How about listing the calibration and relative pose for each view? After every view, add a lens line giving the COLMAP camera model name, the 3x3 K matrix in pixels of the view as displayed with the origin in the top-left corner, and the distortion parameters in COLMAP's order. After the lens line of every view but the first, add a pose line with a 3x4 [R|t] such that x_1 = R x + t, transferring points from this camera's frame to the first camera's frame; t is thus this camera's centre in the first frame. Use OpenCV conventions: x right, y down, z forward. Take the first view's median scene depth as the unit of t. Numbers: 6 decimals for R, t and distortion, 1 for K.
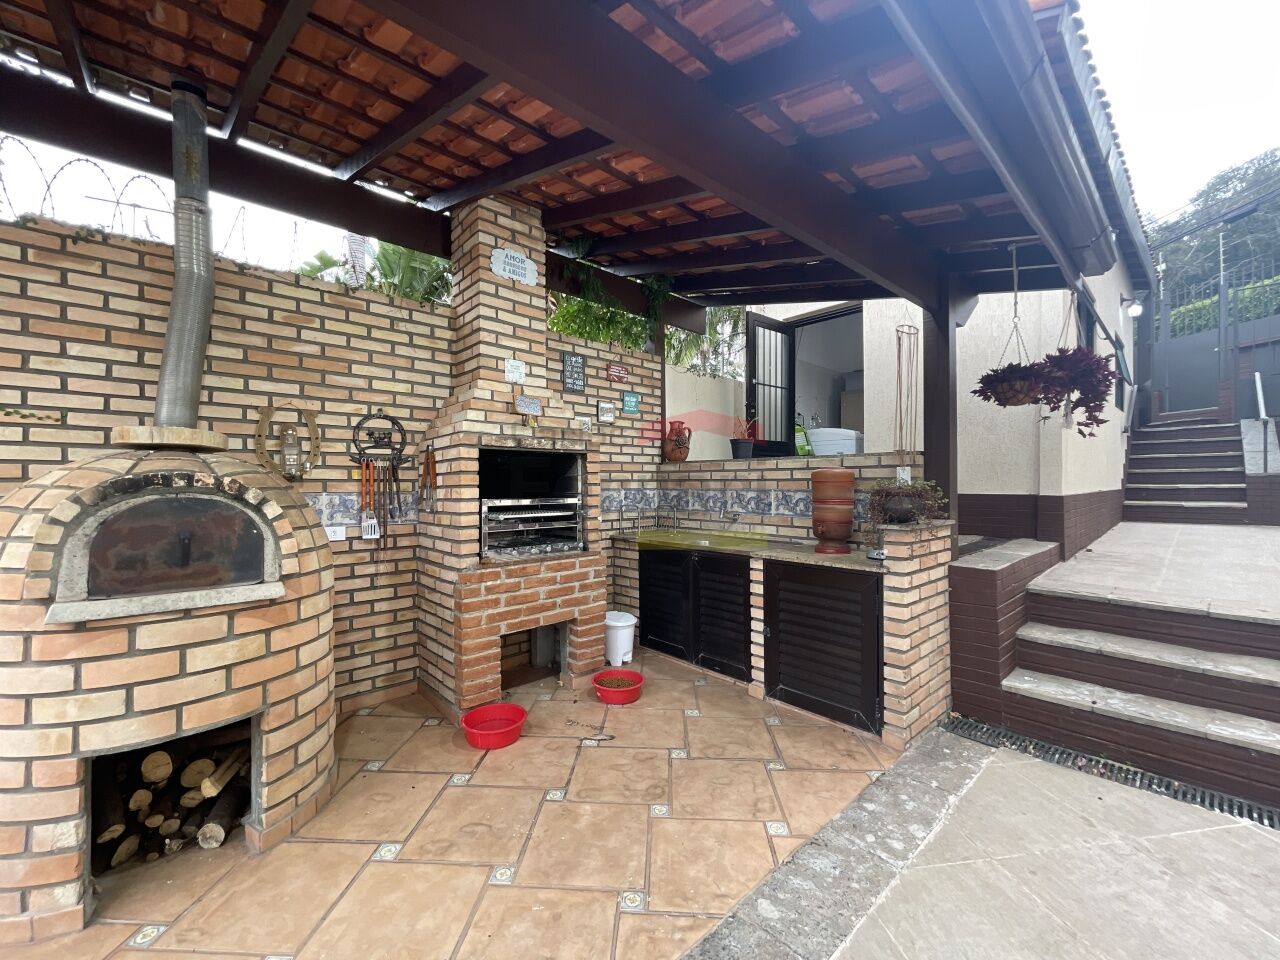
lens RADIAL K [[518.5, 0, 638.8], [0, 518.5, 478.2], [0, 0, 1]] dist [-0.000630, 0.000028]
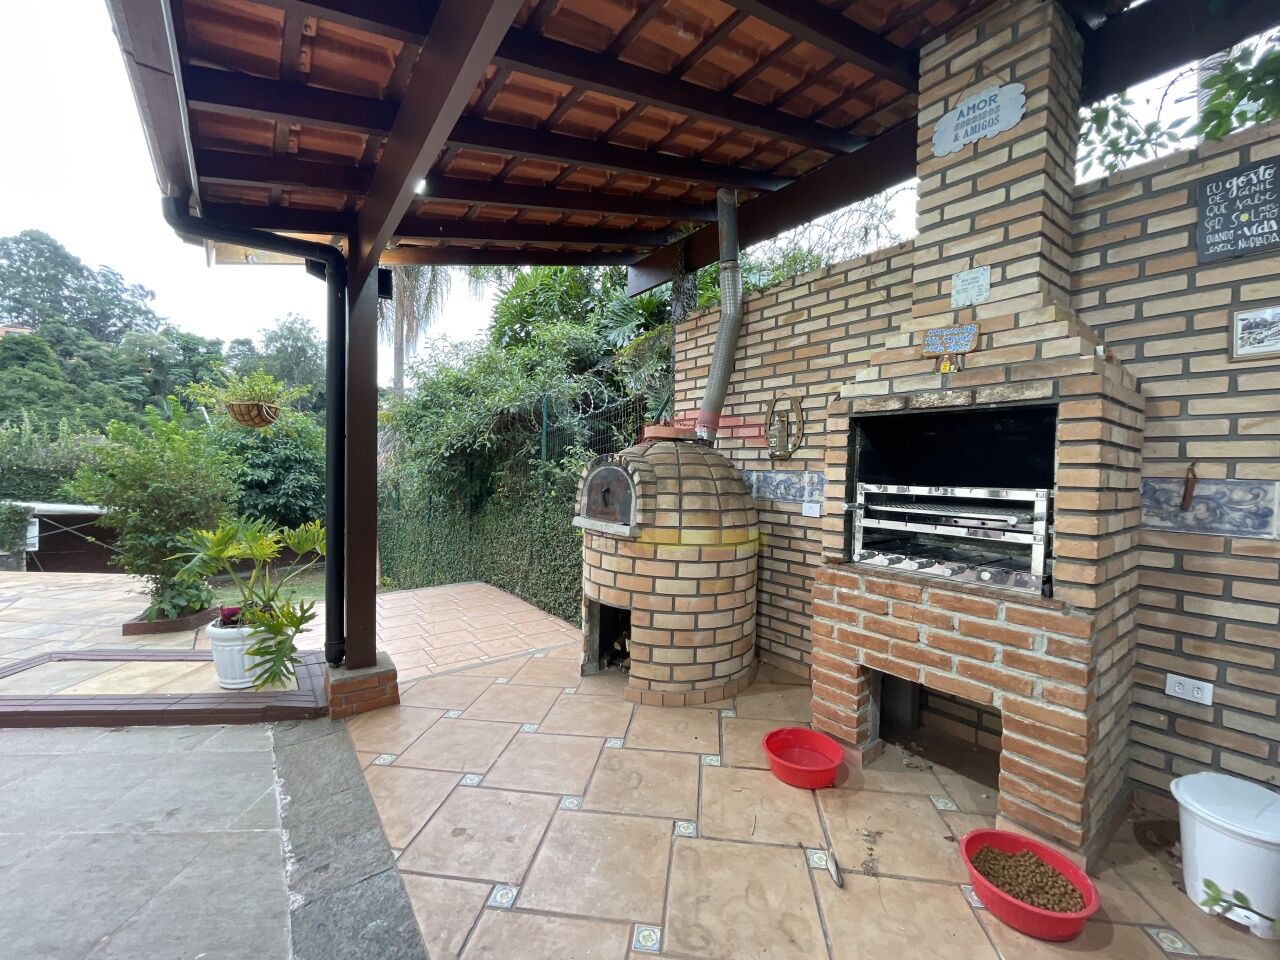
lens RADIAL K [[518.5, 0, 639.2], [0, 518.5, 479.0], [0, 0, 1]] dist [-0.000630, 0.000028]
pose [[-0.081815, 0.029786, -0.996202, 0.505847], [-0.002567, 0.999544, 0.030096, 0.012887], [0.996644, 0.005020, -0.081701, 0.749991]]
